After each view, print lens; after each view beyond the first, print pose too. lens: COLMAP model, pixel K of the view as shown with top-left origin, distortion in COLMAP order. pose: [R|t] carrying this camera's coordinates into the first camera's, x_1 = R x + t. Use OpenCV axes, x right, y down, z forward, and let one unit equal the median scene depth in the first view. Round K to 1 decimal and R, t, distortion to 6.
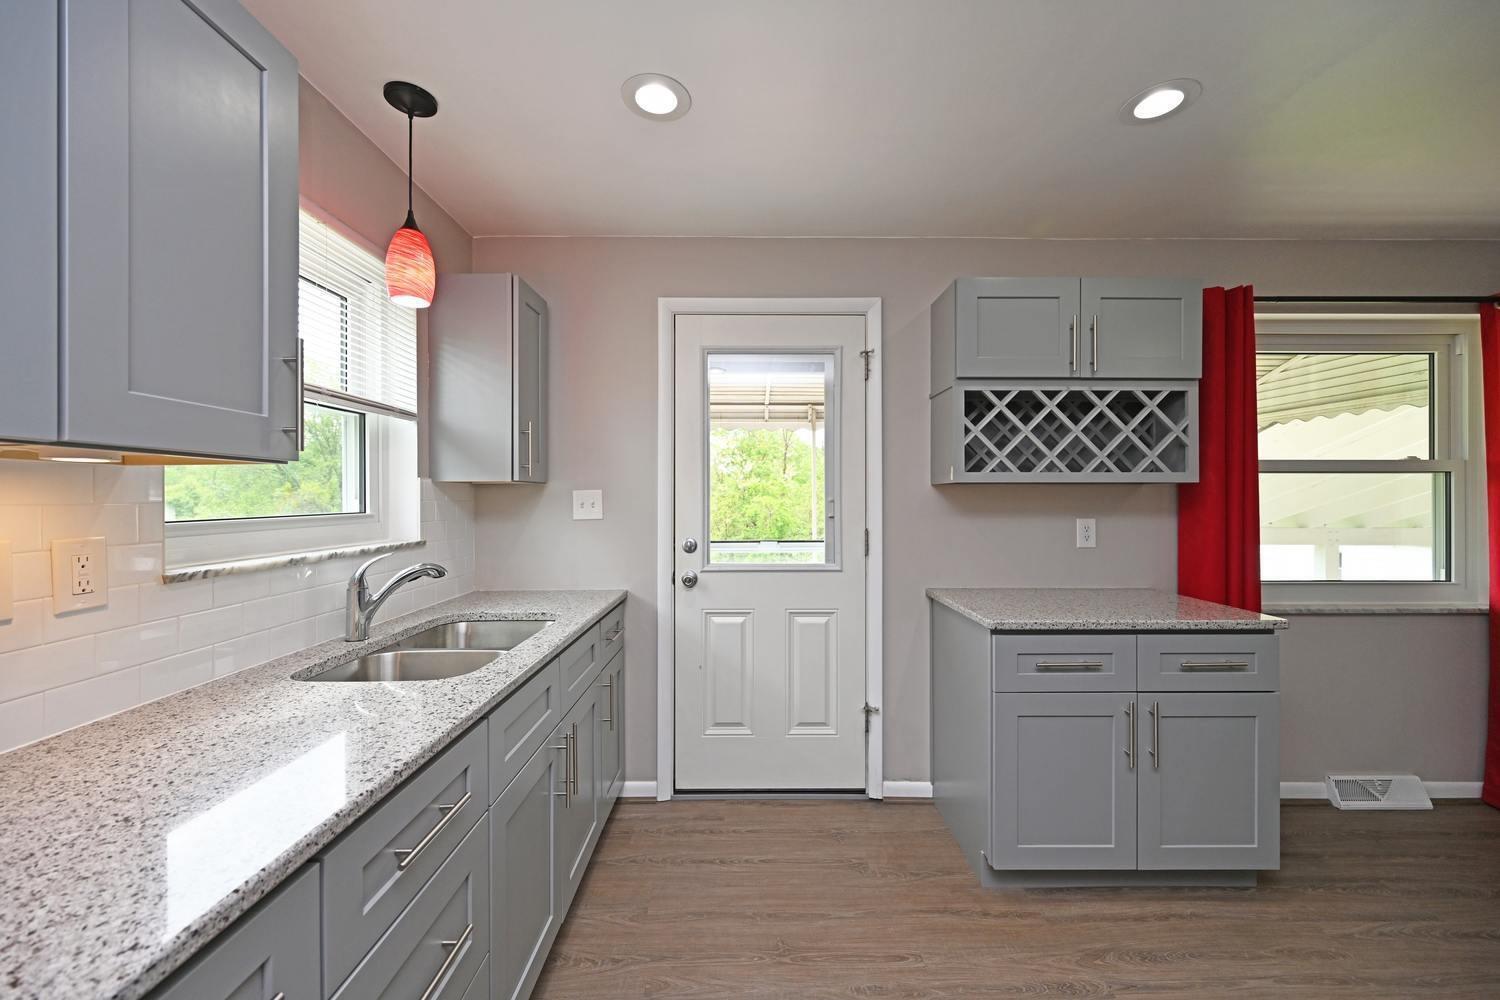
lens RADIAL K [[590.4, 0, 753.3], [0, 590.4, 495.9], [0, 0, 1]] dist [0.000263, -0.000341]
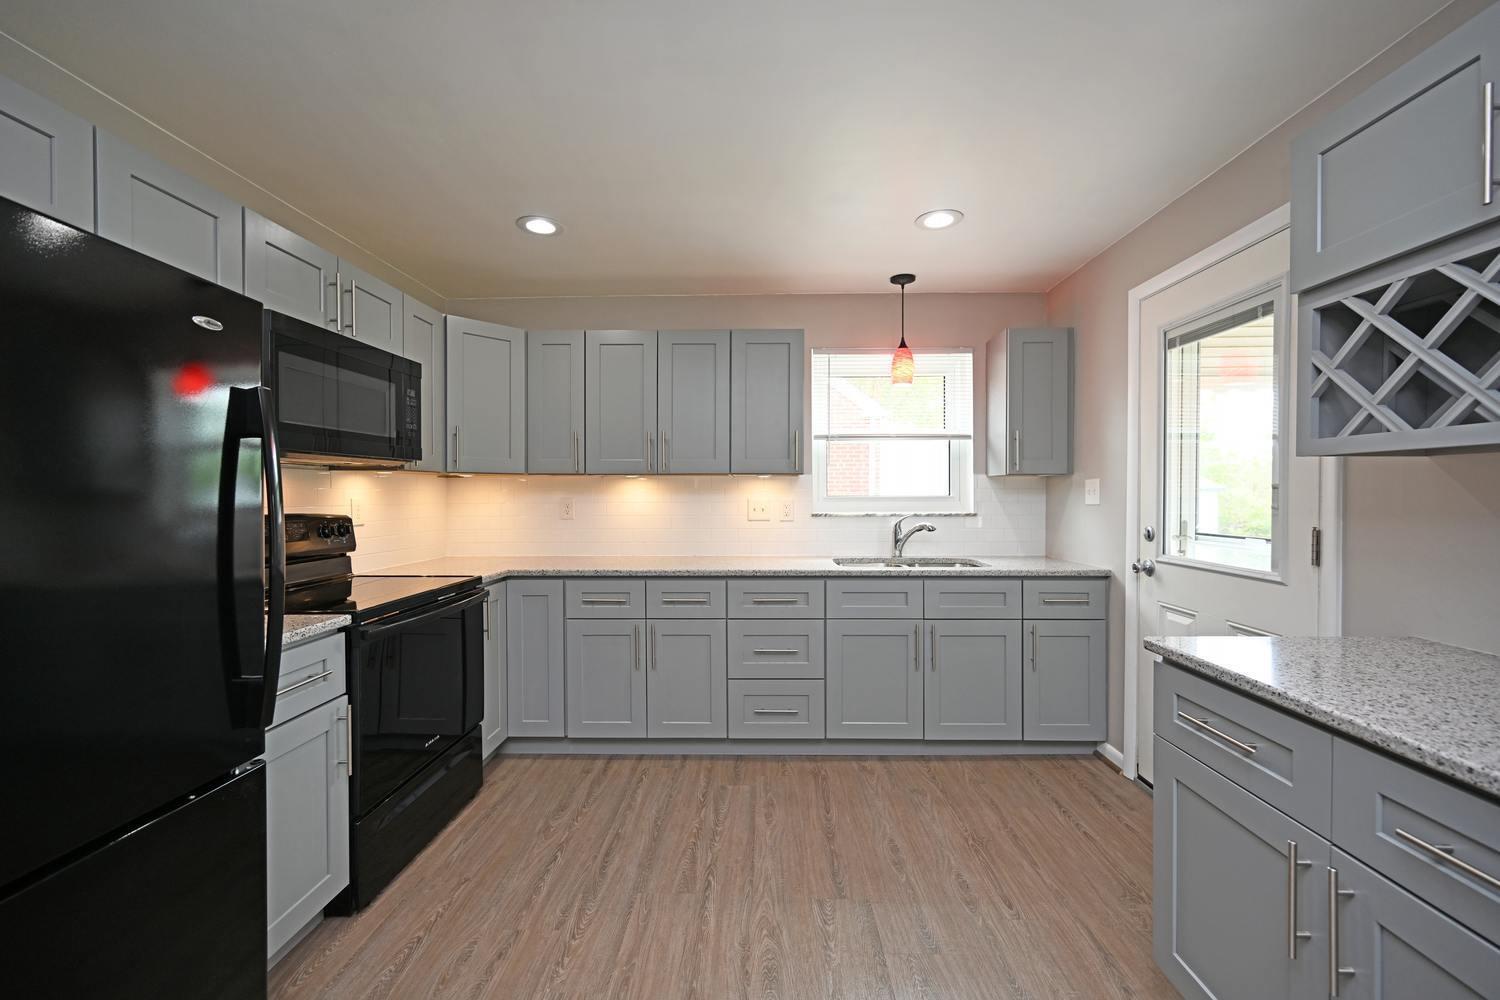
lens RADIAL K [[590.4, 0, 755.0], [0, 590.4, 497.5], [0, 0, 1]] dist [0.000263, -0.000341]
pose [[-0.030818, 0.010005, -0.999475, 1.000643], [0.003877, 0.999944, 0.009890, 0.013091], [0.999517, -0.003570, -0.030855, 0.421551]]
